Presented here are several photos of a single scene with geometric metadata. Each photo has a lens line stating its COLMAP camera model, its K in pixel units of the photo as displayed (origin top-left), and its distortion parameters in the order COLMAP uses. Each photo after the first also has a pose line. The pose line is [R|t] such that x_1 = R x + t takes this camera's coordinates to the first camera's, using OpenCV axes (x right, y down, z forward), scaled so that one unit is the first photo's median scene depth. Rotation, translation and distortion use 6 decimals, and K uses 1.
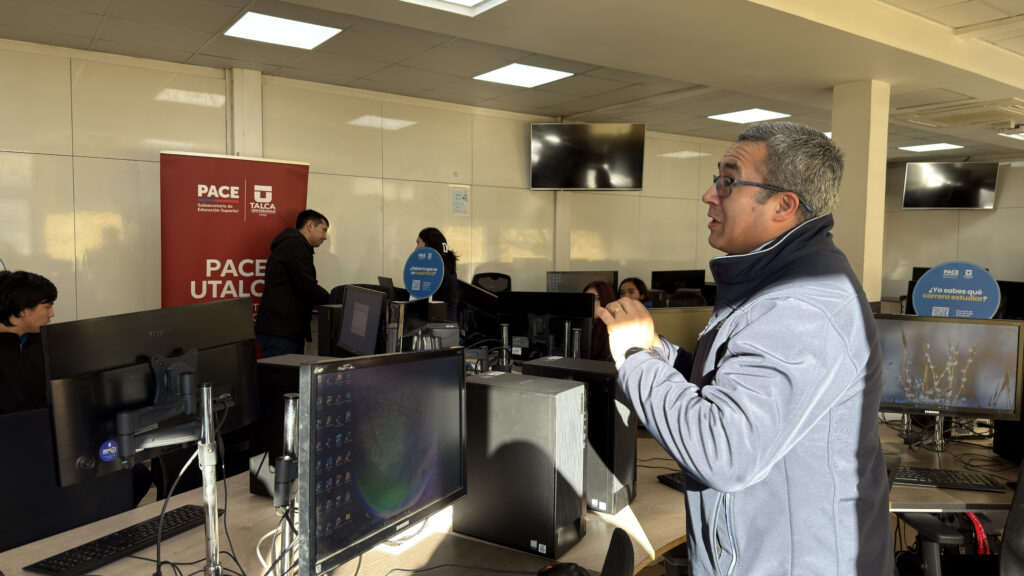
lens RADIAL K [[733.2, 0, 512.0], [0, 733.2, 288.0], [0, 0, 1]] dist [0.047712, -0.000714]
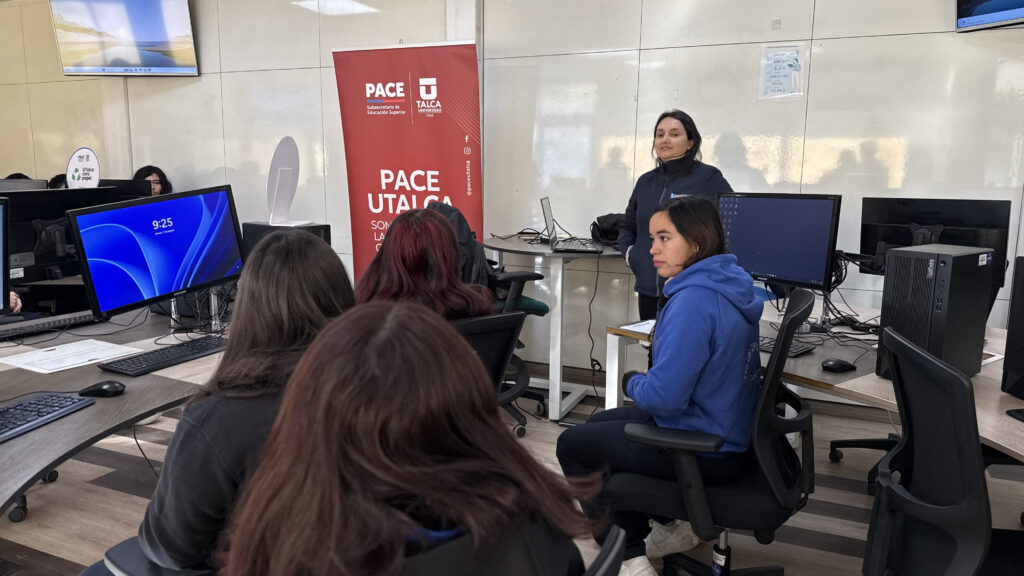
lens RADIAL K [[733.2, 0, 512.0], [0, 733.2, 288.0], [0, 0, 1]] dist [0.047712, -0.000714]
pose [[0.497644, 0.144016, -0.855342, 0.440977], [-0.055362, 0.989383, 0.134374, -0.024983], [0.865613, -0.019517, 0.500333, 0.682647]]
